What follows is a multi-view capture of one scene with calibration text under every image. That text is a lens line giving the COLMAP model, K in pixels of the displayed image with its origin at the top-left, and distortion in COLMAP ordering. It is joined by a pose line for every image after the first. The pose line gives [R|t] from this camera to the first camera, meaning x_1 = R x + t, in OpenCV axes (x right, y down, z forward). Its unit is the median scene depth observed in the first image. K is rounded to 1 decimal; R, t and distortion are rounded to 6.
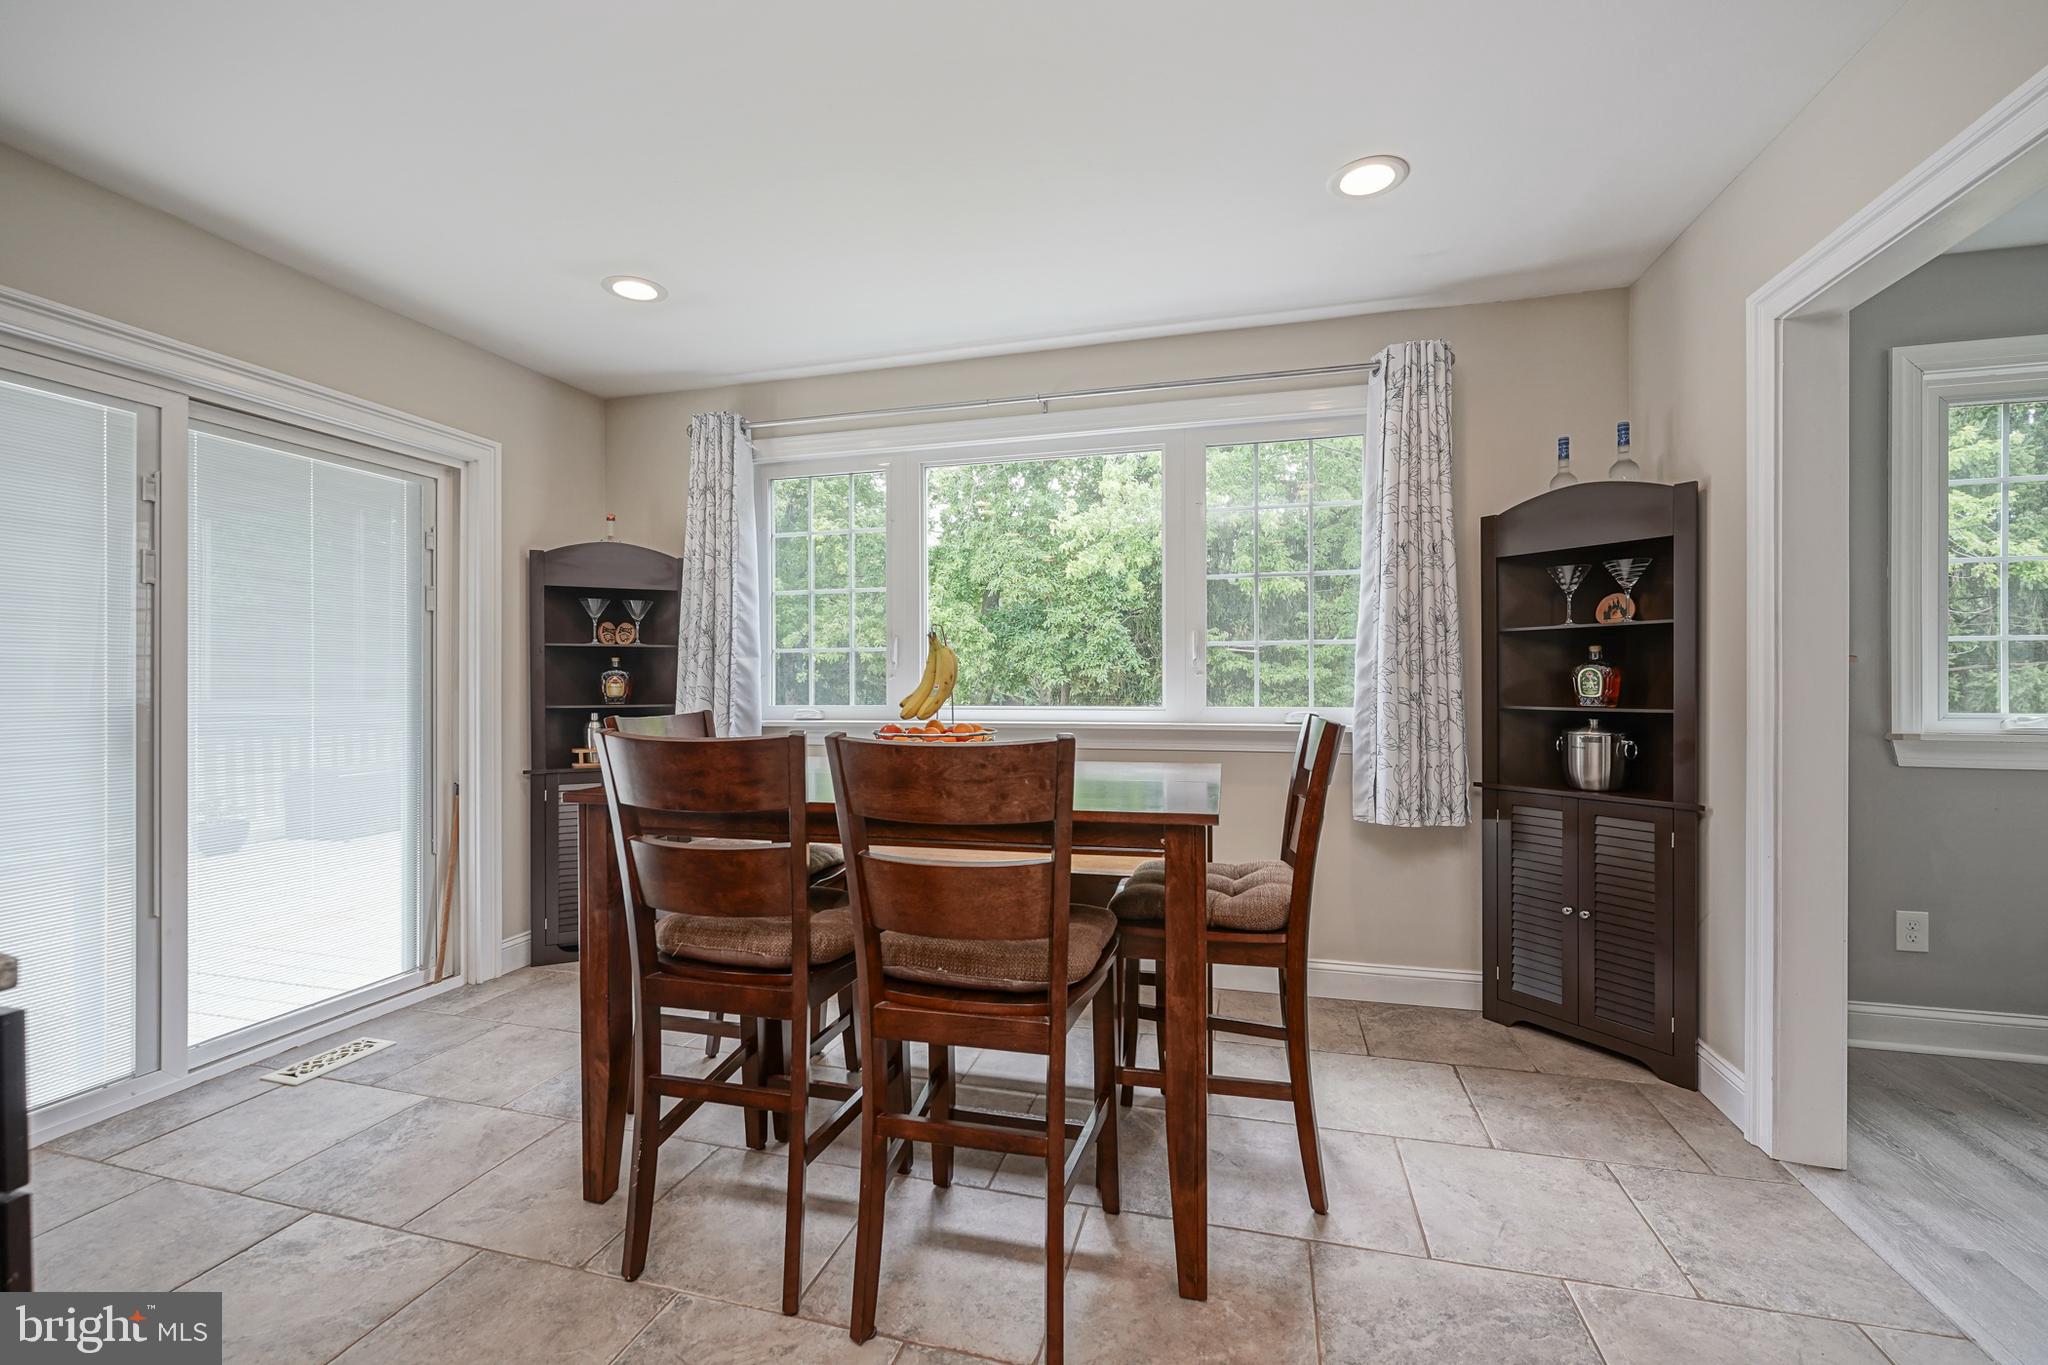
lens RADIAL K [[806.6, 0, 1028.6], [0, 806.6, 674.6], [0, 0, 1]] dist [-0.001576, -0.000395]
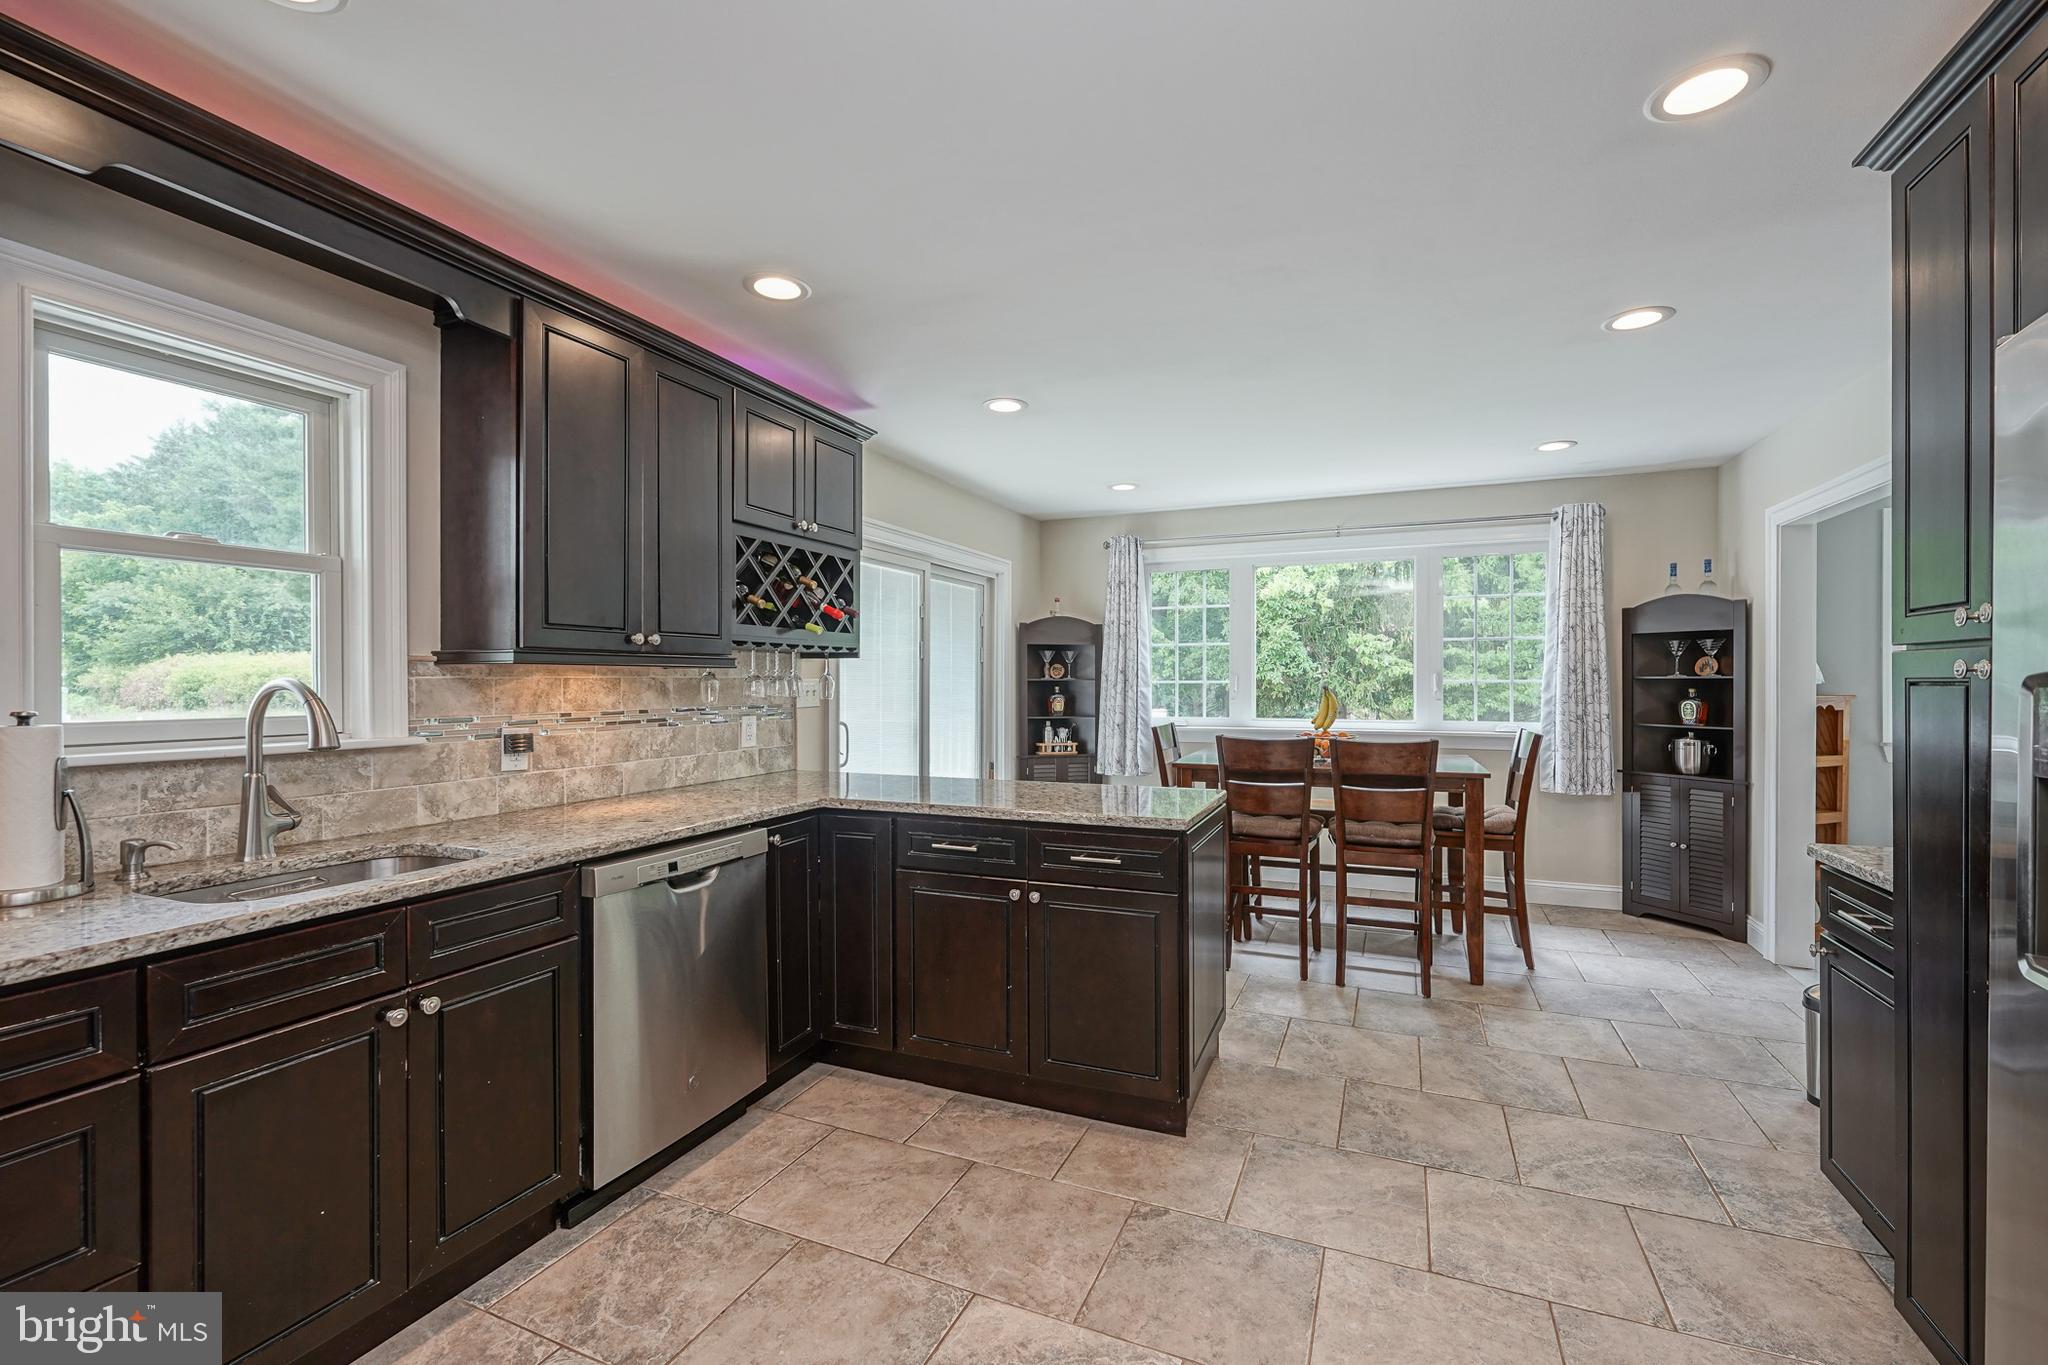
lens RADIAL K [[830.5, 0, 1092.2], [0, 830.5, 667.7], [0, 0, 1]] dist [-0.000550, 0.000105]
pose [[0.996238, 0.003076, -0.086604, -0.389717], [-0.003250, 0.999993, -0.001862, -0.071589], [0.086598, 0.002136, 0.996241, -0.825124]]
